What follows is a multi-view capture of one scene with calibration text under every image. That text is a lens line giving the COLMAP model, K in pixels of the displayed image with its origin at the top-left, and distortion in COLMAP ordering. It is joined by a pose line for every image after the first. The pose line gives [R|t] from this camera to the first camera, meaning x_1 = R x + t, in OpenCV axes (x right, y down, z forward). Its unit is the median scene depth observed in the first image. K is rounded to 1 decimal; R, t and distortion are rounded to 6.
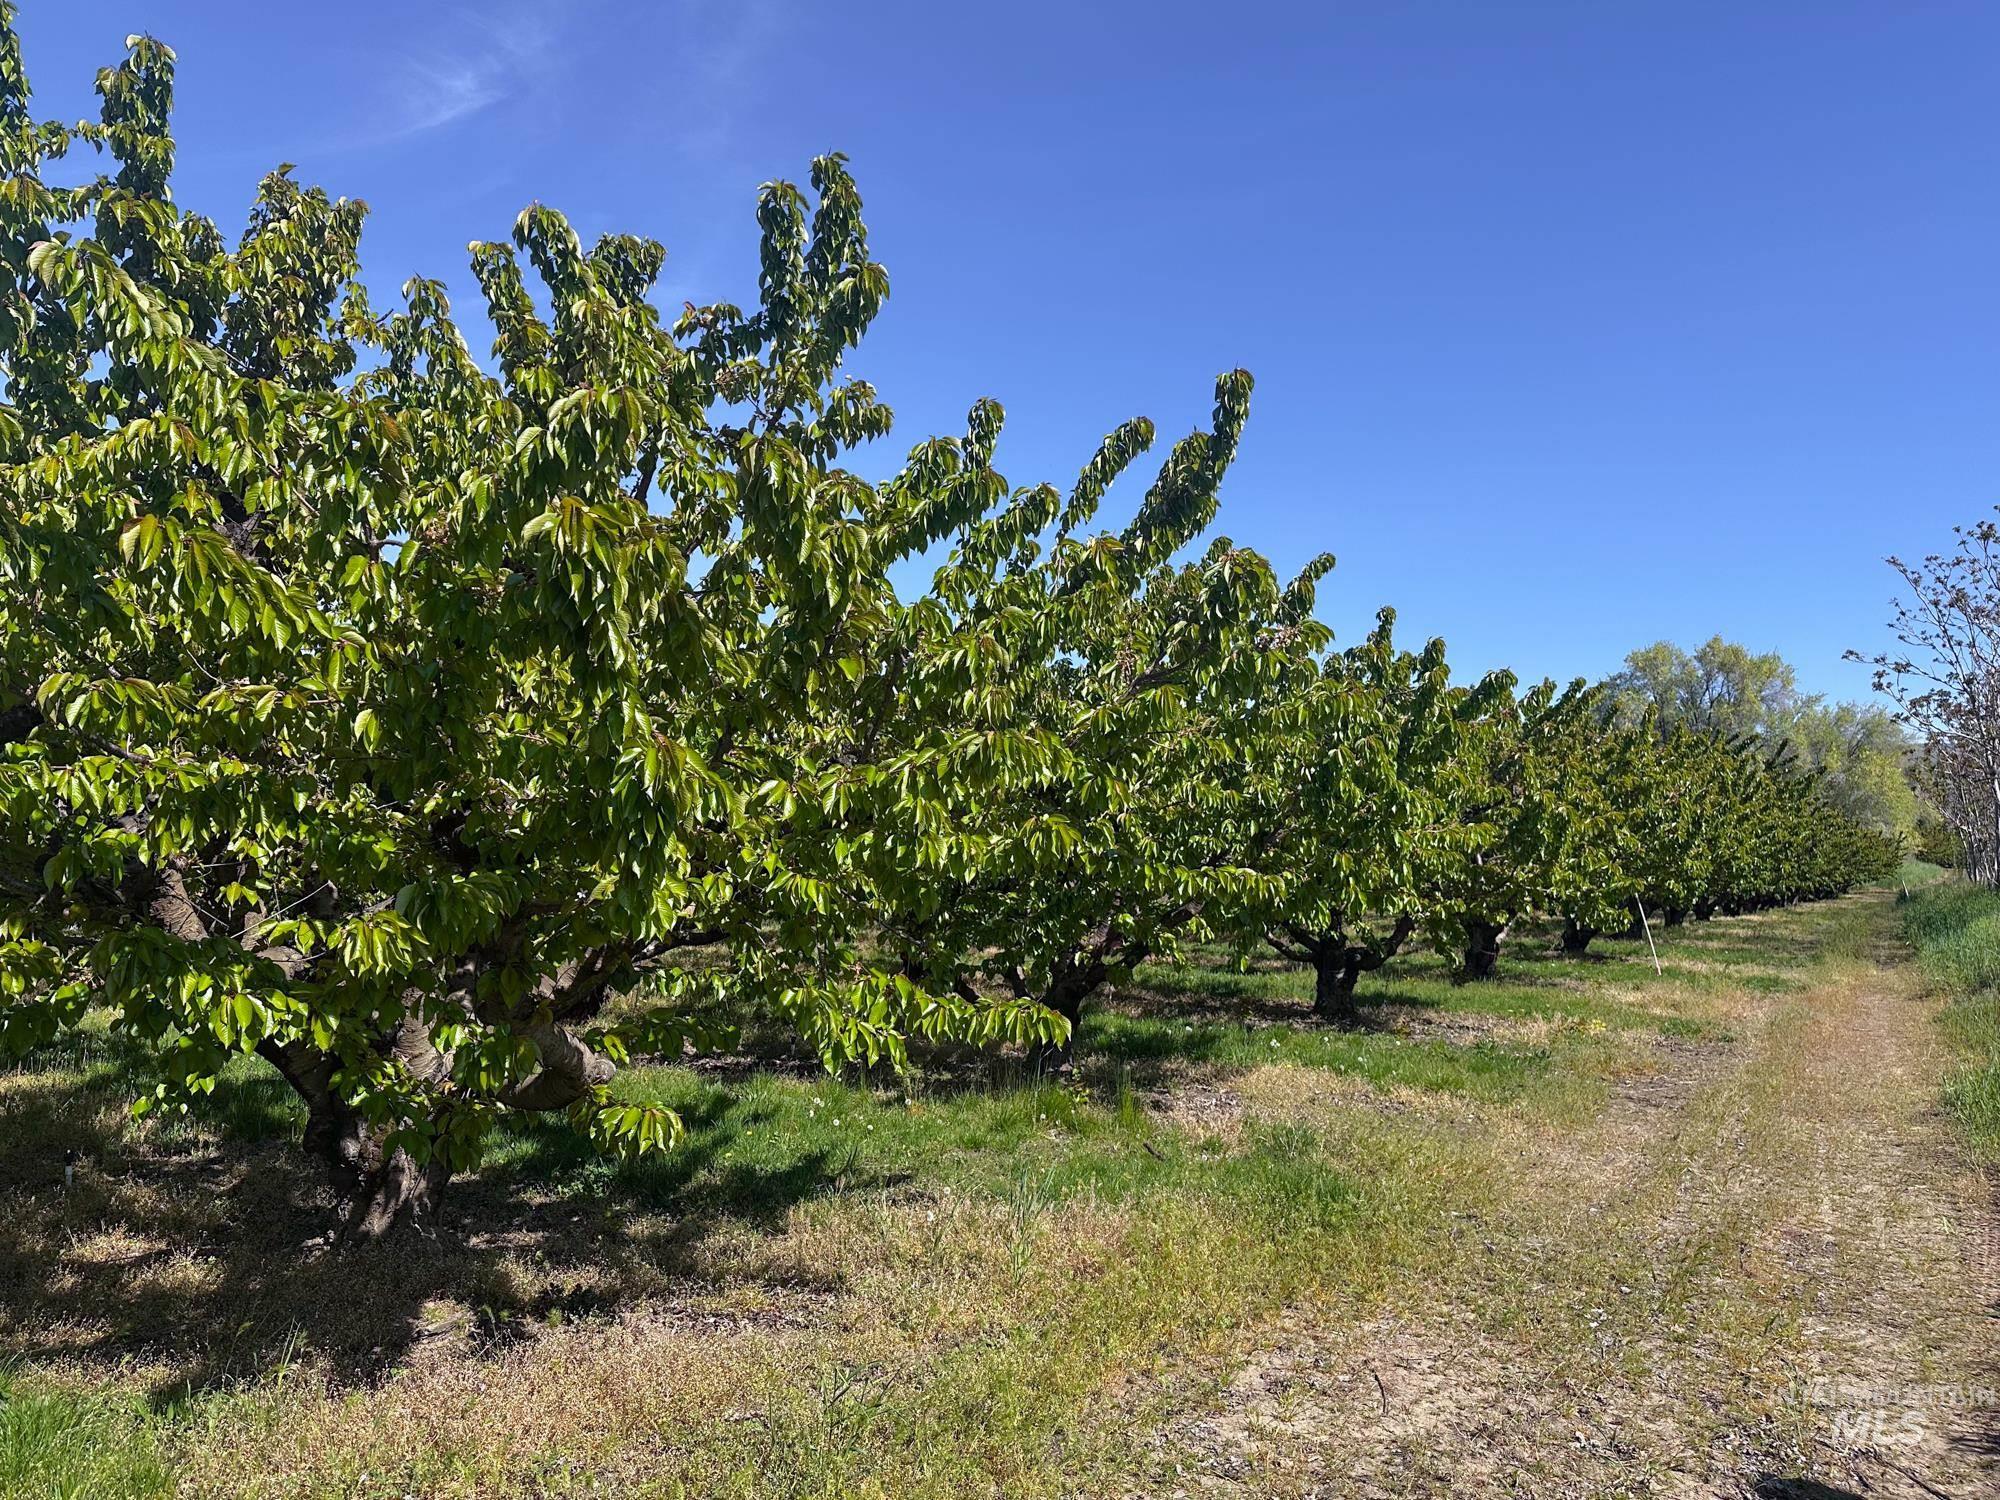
lens RADIAL K [[1419.2, 0, 1017.3], [0, 1419.2, 756.0], [0, 0, 1]] dist [0.049206, -0.059043]
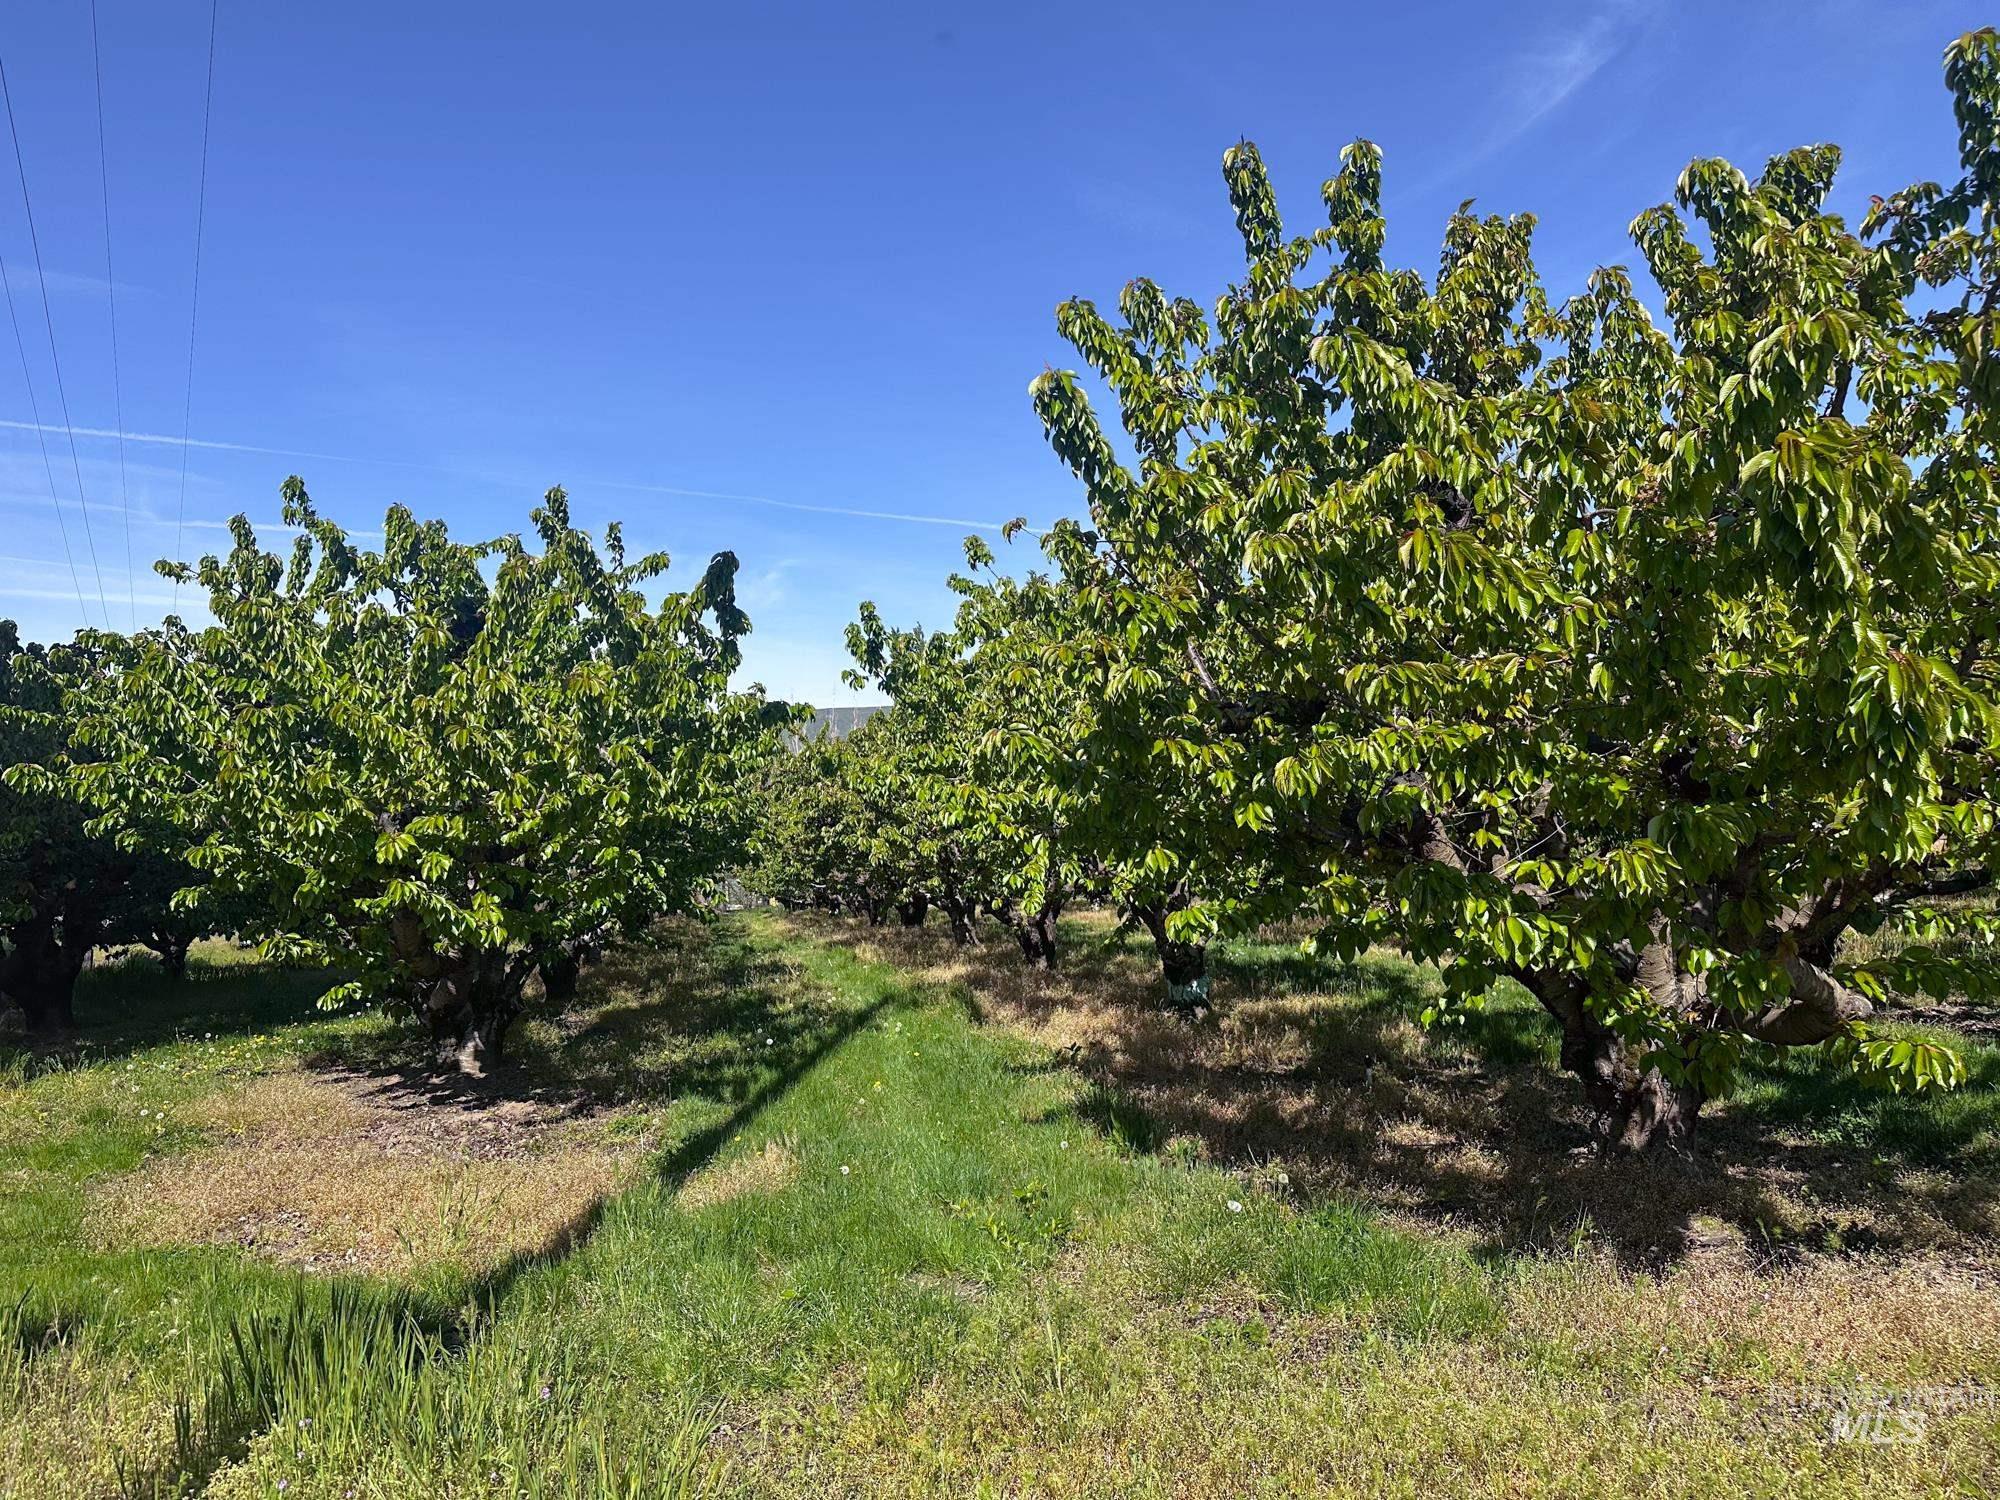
lens RADIAL K [[1423.0, 0, 993.3], [0, 1423.0, 757.0], [0, 0, 1]] dist [0.038863, -0.045014]
pose [[0.699951, -0.079128, -0.709794, 0.005295], [0.096603, 0.995199, -0.015681, 0.009638], [0.707627, -0.057592, 0.704235, -0.100247]]
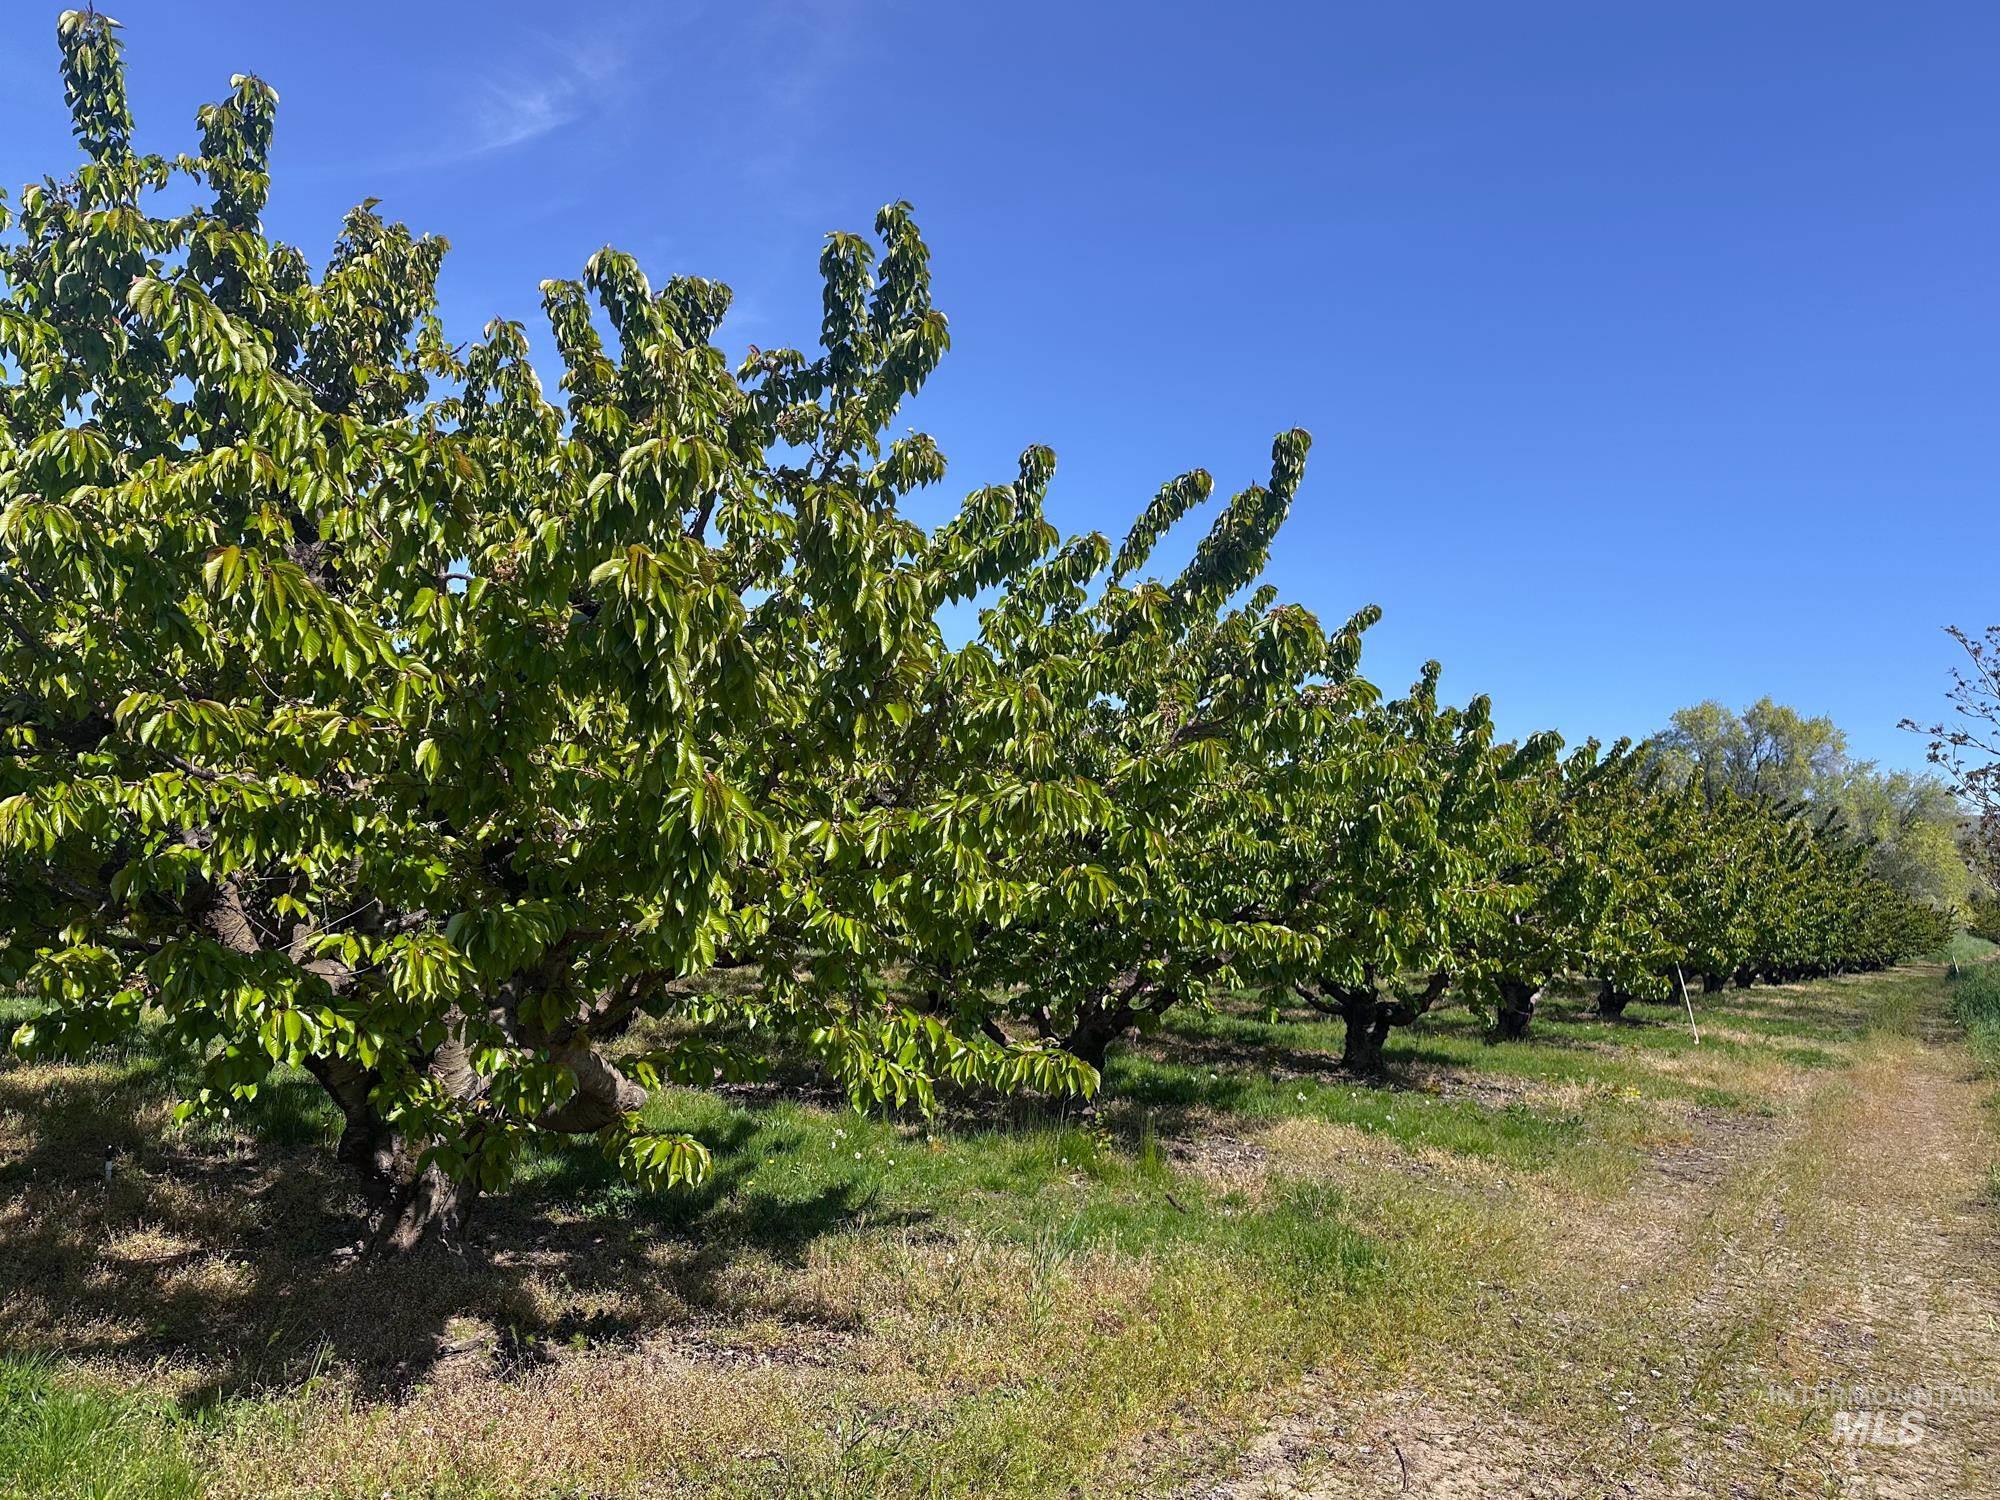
lens RADIAL K [[1423.0, 0, 993.3], [0, 1423.0, 757.0], [0, 0, 1]] dist [0.038863, -0.045014]
pose [[0.998458, 0.040682, -0.037757, -0.008541], [-0.041386, 0.998980, -0.018046, -0.012841], [0.036985, 0.019581, 0.999124, -0.004879]]
